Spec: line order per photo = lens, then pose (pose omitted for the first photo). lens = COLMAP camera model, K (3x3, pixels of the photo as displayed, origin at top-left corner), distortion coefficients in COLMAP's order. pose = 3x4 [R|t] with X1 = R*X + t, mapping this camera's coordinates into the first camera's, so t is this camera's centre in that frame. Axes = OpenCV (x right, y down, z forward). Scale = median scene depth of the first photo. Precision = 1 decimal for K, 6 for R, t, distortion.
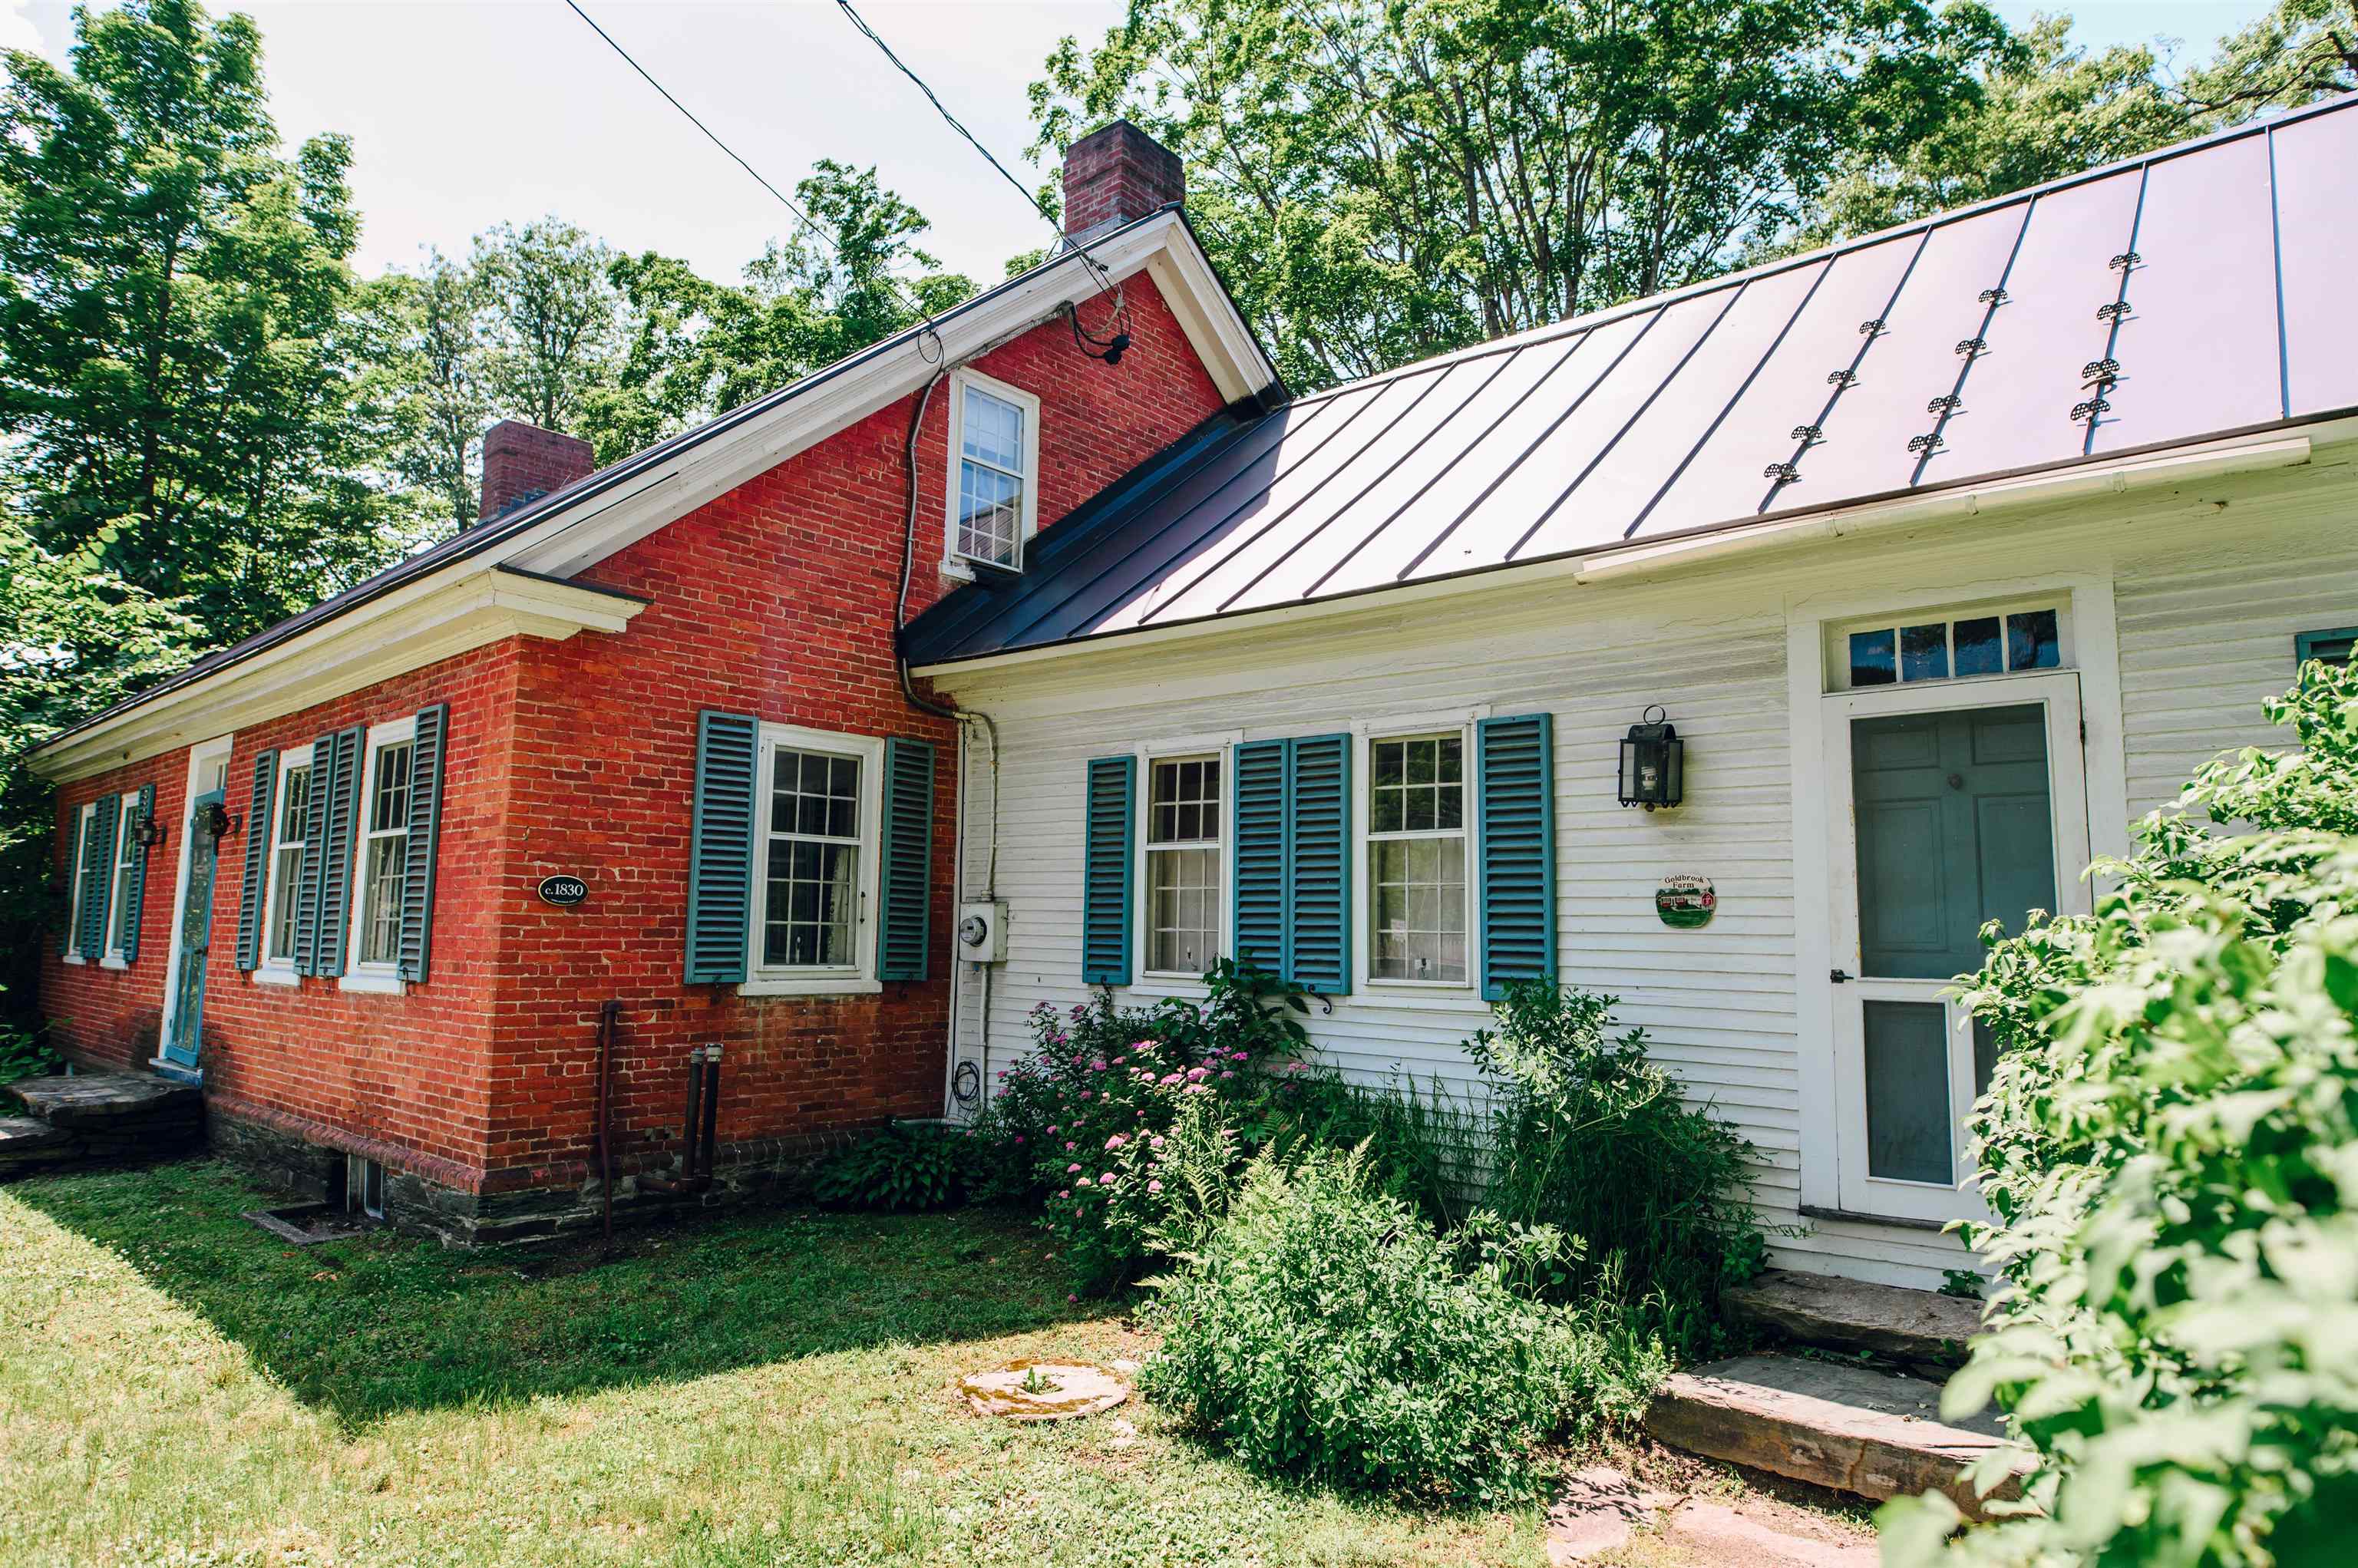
lens RADIAL K [[1305.0, 0, 1182.7], [0, 1305.0, 781.9], [0, 0, 1]] dist [-0.000804, -0.000481]
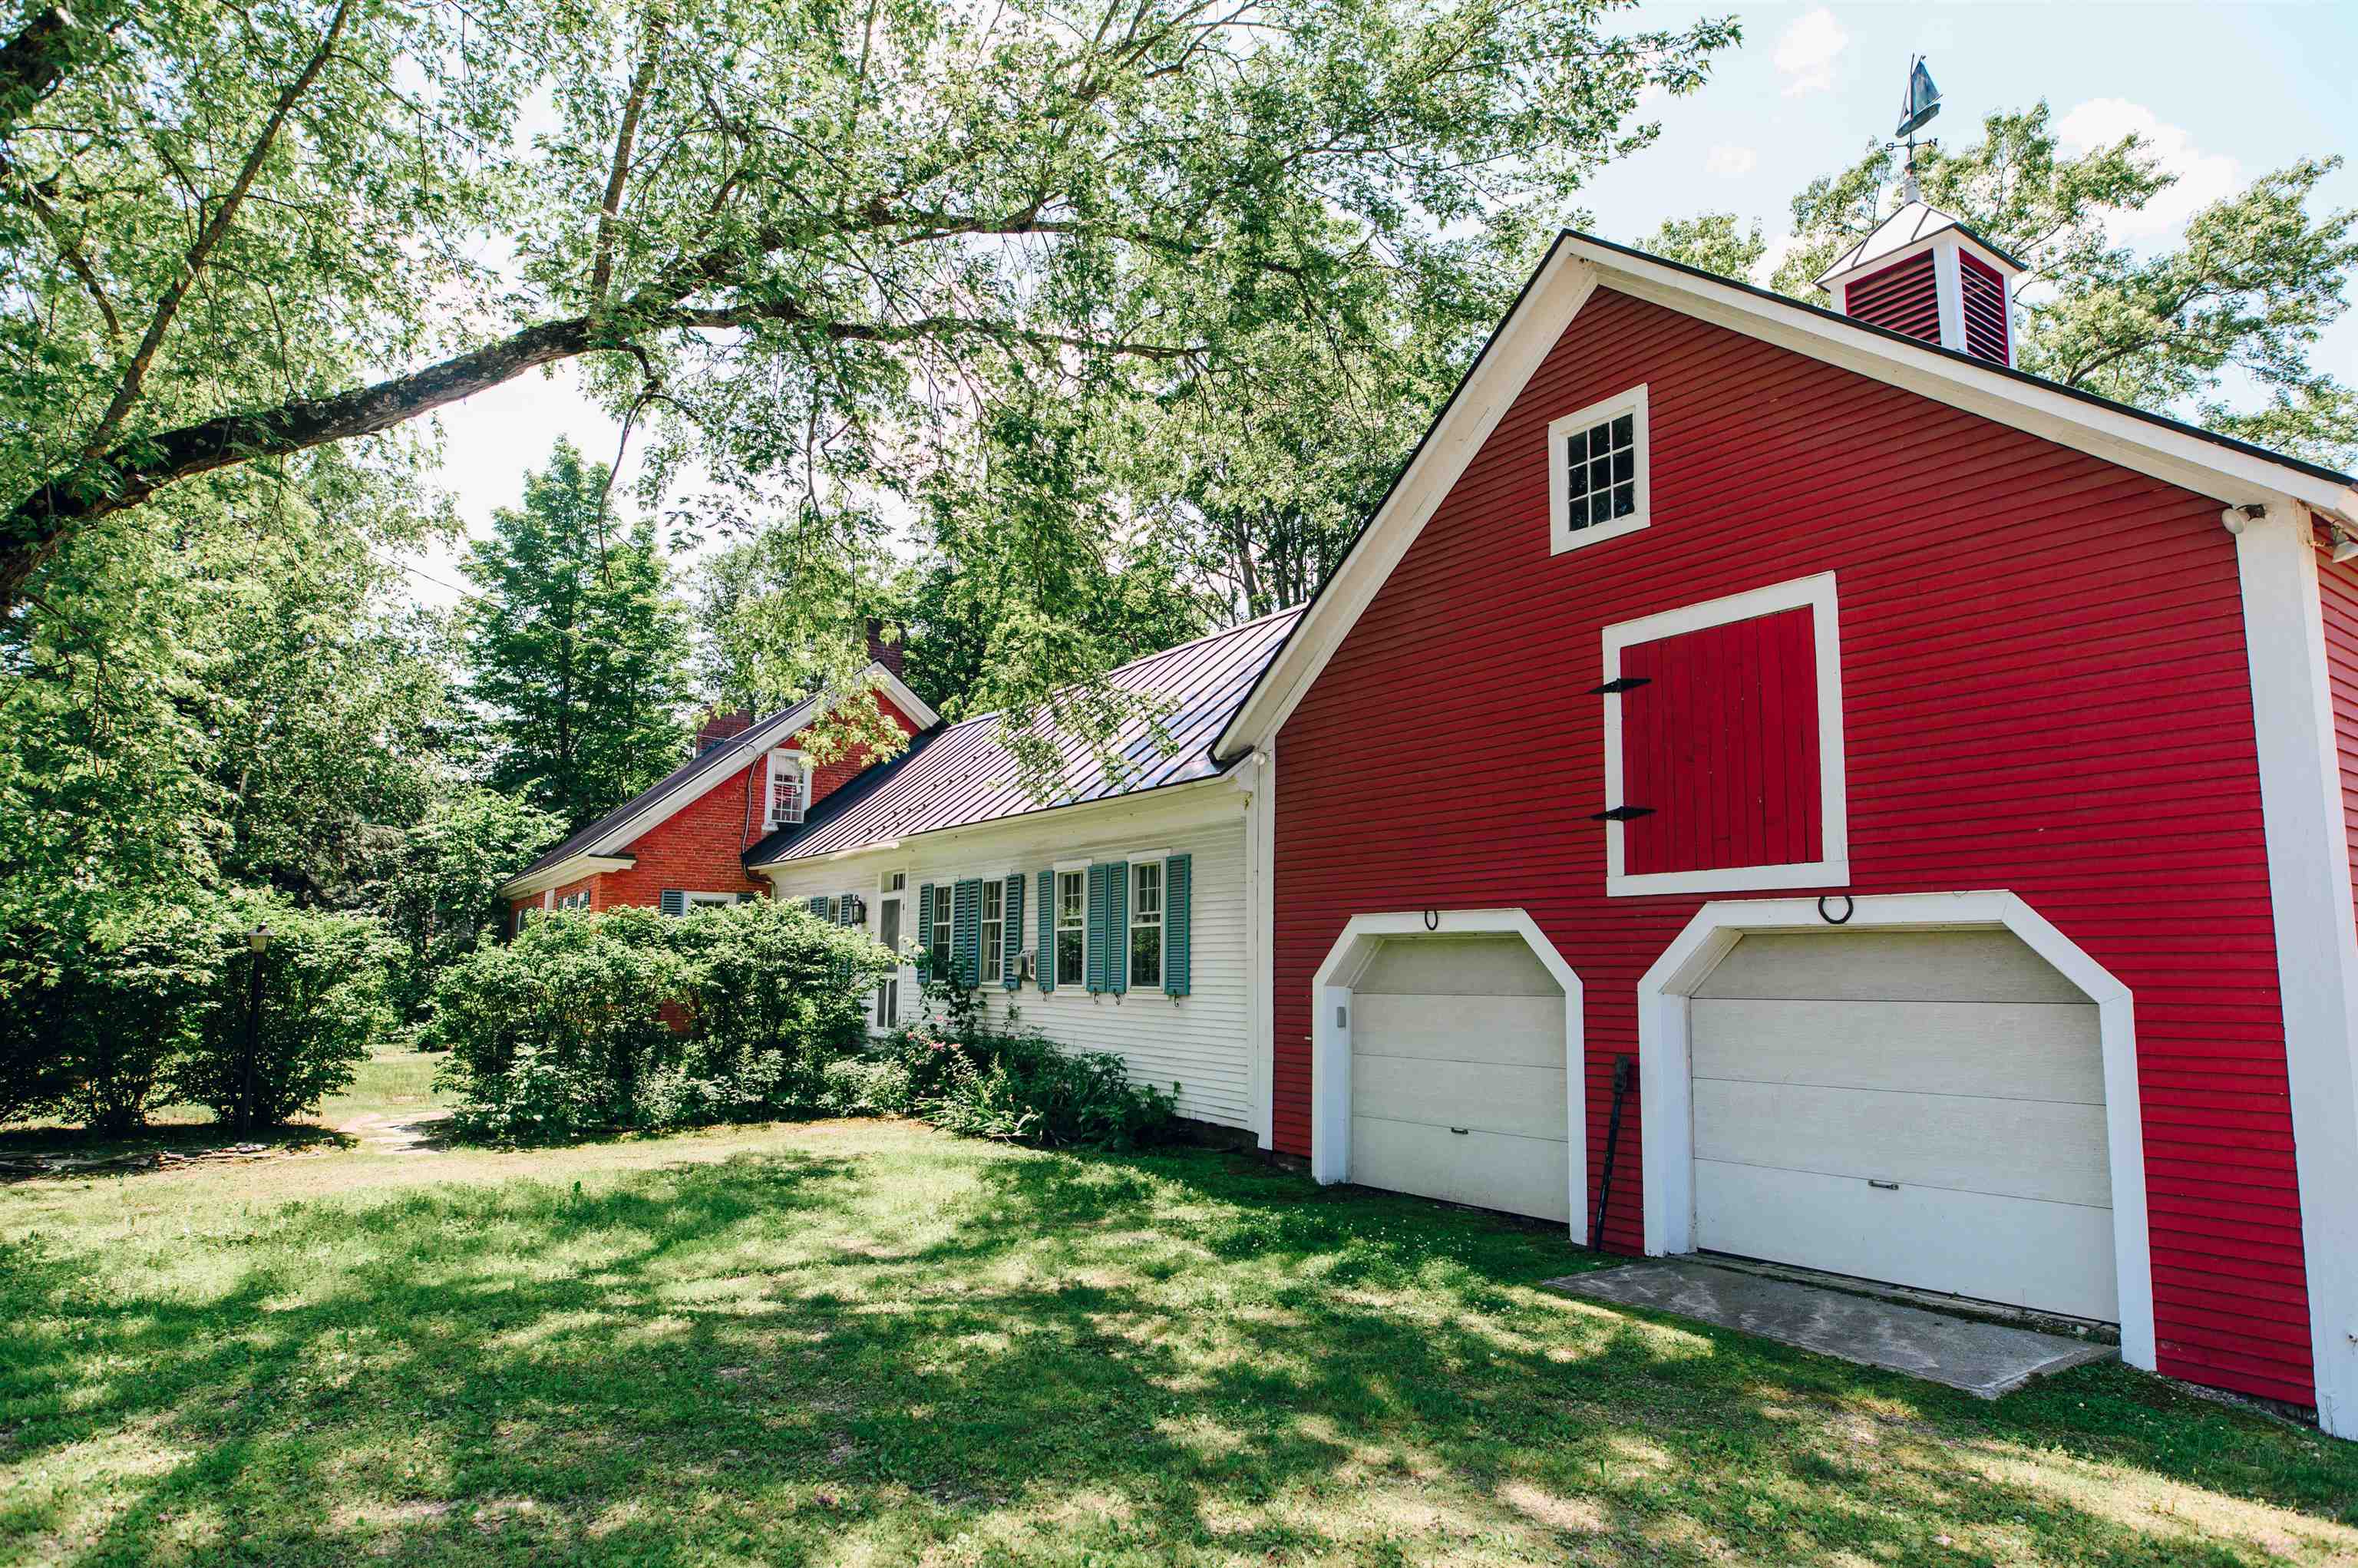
lens RADIAL K [[1403.0, 0, 1177.0], [0, 1403.0, 783.8], [0, 0, 1]] dist [-0.002682, -0.000374]
pose [[0.953649, -0.038524, -0.298444, 1.115180], [0.029091, 0.998929, -0.035989, -0.094118], [0.299511, 0.025639, 0.953748, -1.118813]]
